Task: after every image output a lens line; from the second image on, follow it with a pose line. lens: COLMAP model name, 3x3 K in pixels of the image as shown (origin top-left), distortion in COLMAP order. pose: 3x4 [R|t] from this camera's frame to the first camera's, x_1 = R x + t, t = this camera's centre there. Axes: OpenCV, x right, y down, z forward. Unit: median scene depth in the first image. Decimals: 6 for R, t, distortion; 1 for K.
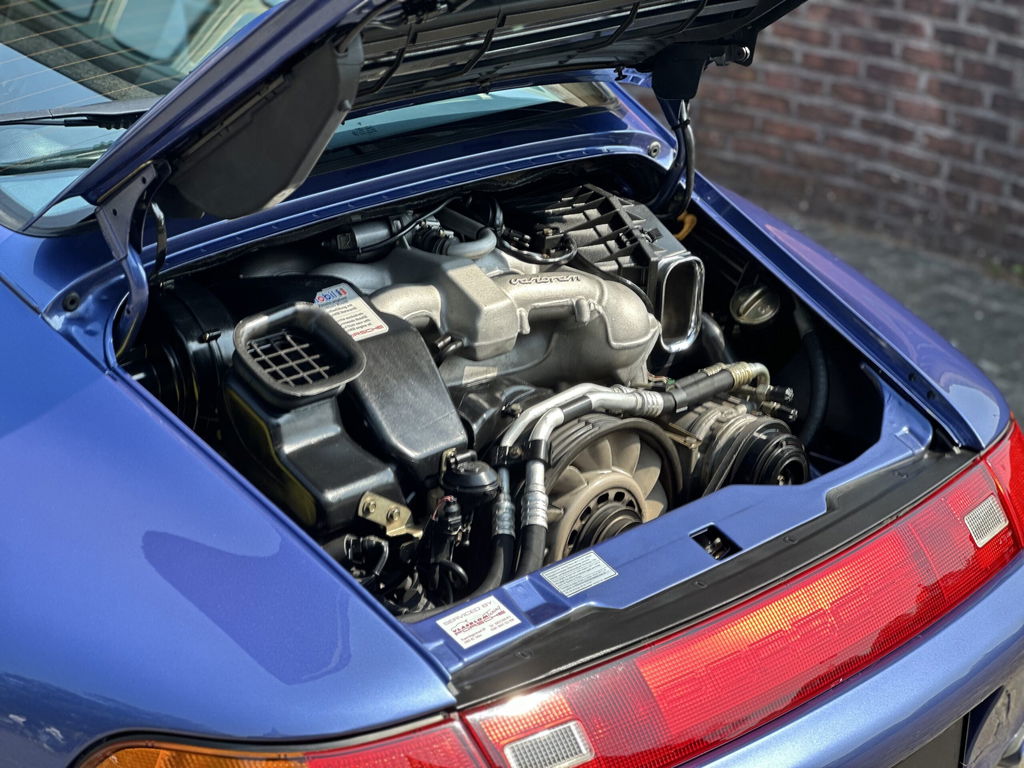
lens RADIAL K [[2271.6, 0, 513.7], [0, 2271.6, 385.0], [0, 0, 1]] dist [0.153972, 0.000000]
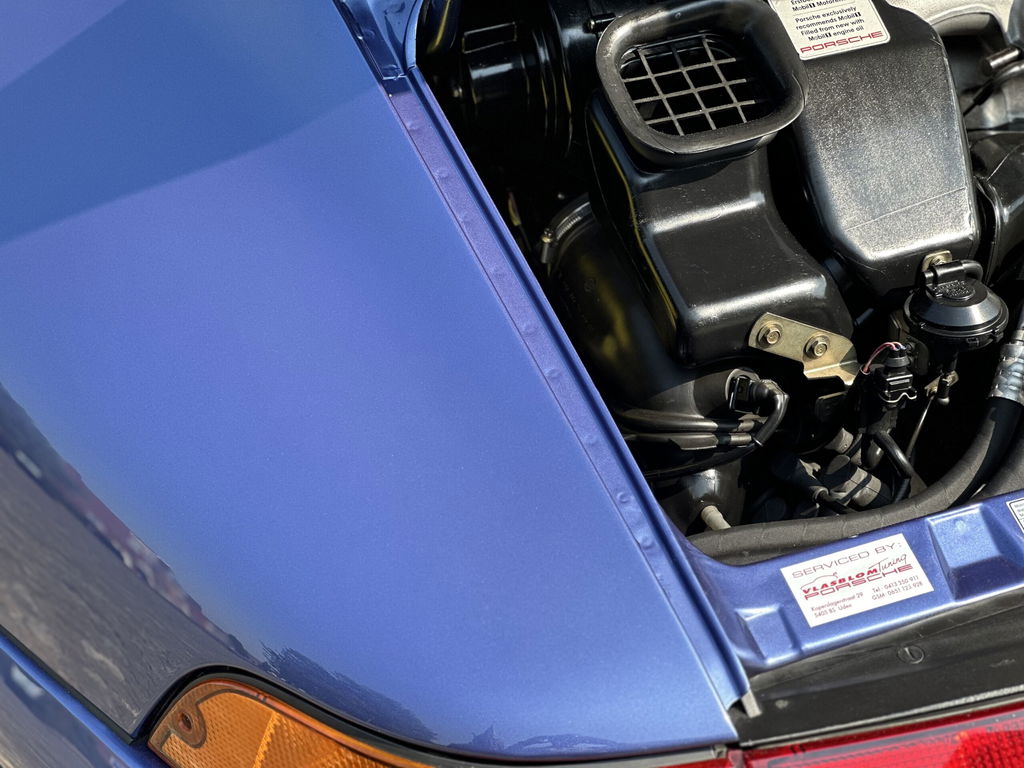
lens RADIAL K [[2271.6, 0, 508.0], [0, 2271.6, 376.5], [0, 0, 1]] dist [0.153972, 0.000000]
pose [[0.896489, 0.199789, -0.395465, 0.124276], [-0.099500, 0.960547, 0.259710, -0.092831], [0.431750, -0.193478, 0.880998, 0.397933]]
